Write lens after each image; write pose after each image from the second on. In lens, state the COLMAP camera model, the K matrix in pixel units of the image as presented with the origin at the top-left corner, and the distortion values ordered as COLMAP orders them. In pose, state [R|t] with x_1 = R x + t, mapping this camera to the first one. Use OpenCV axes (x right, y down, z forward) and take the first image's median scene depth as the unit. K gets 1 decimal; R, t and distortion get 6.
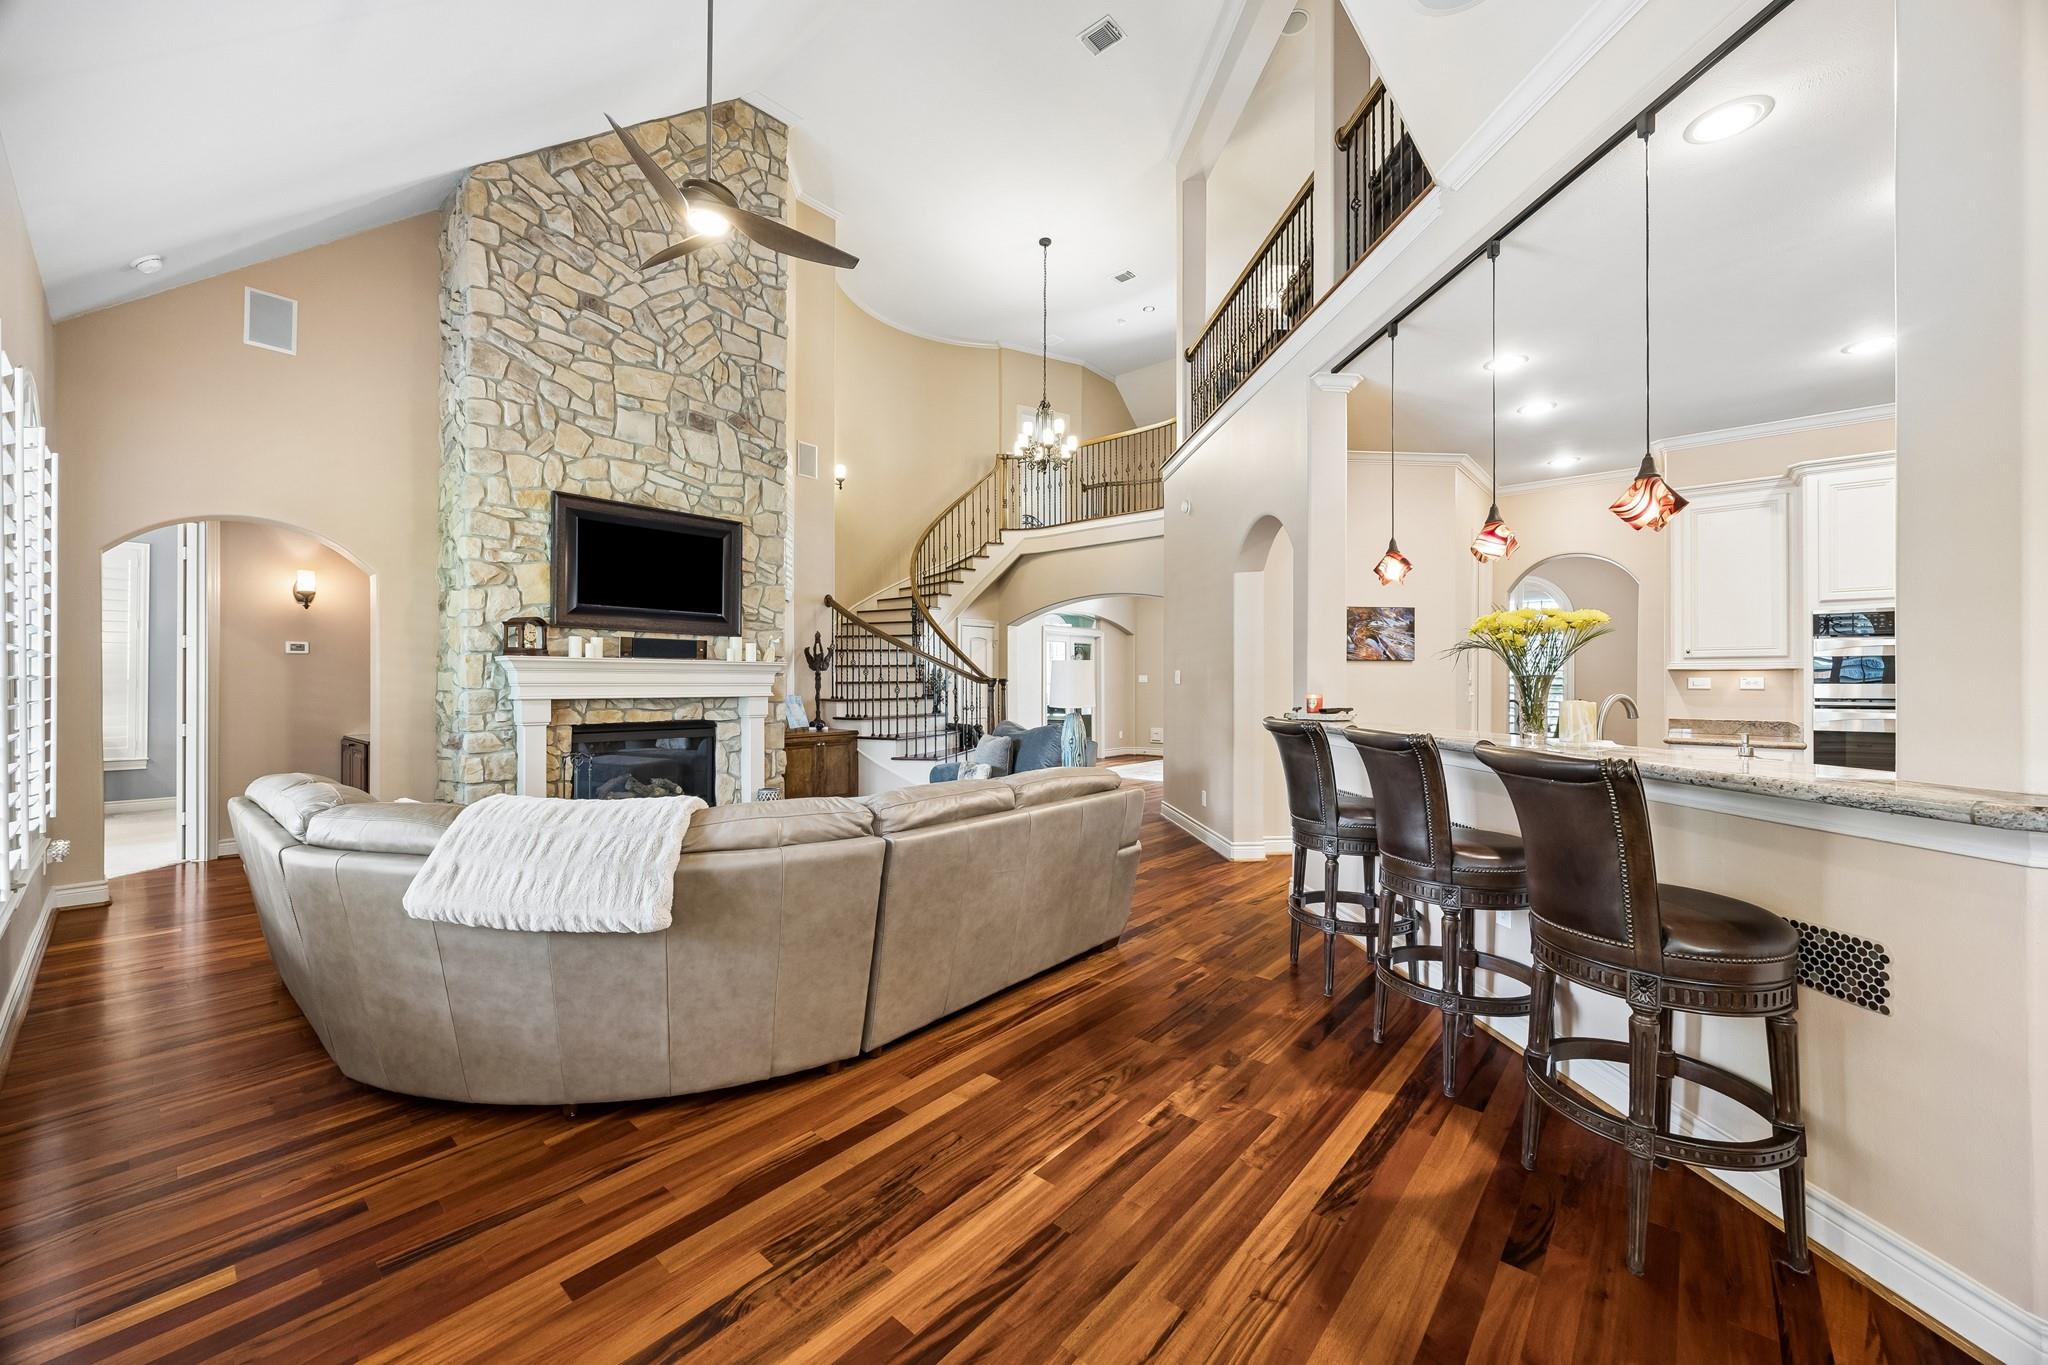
lens RADIAL K [[783.6, 0, 1031.5], [0, 783.6, 676.9], [0, 0, 1]] dist [-0.002734, -0.001010]
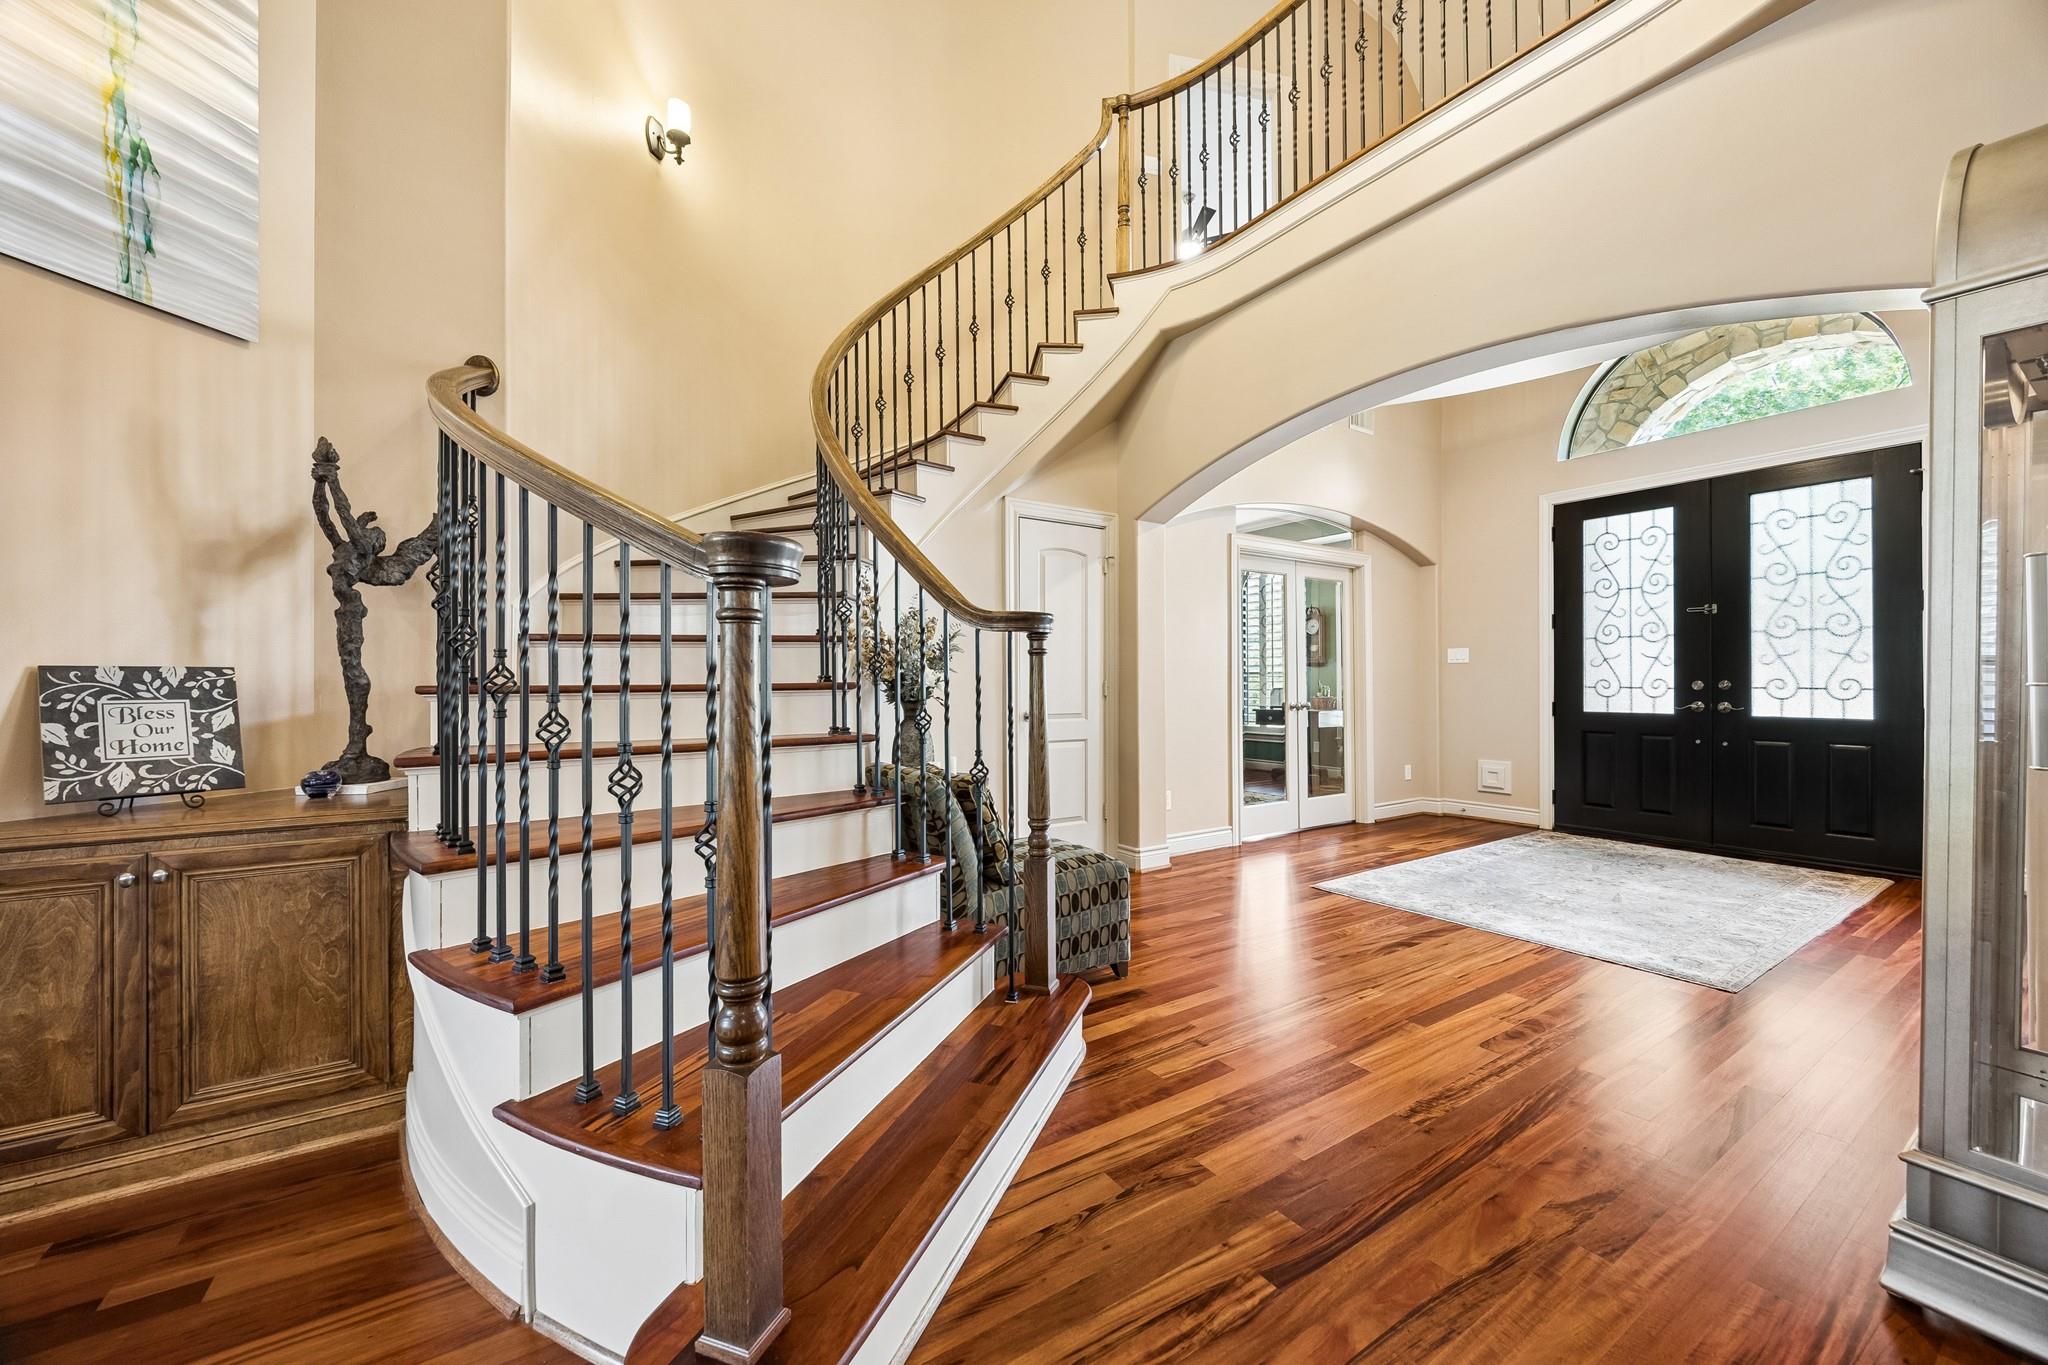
lens RADIAL K [[783.6, 0, 1033.4], [0, 783.6, 680.6], [0, 0, 1]] dist [-0.002734, -0.001010]
pose [[0.963874, -0.003943, -0.266330, 0.050698], [0.003909, 0.999992, -0.000658, 0.037539], [0.266331, -0.000406, 0.963882, 1.072391]]
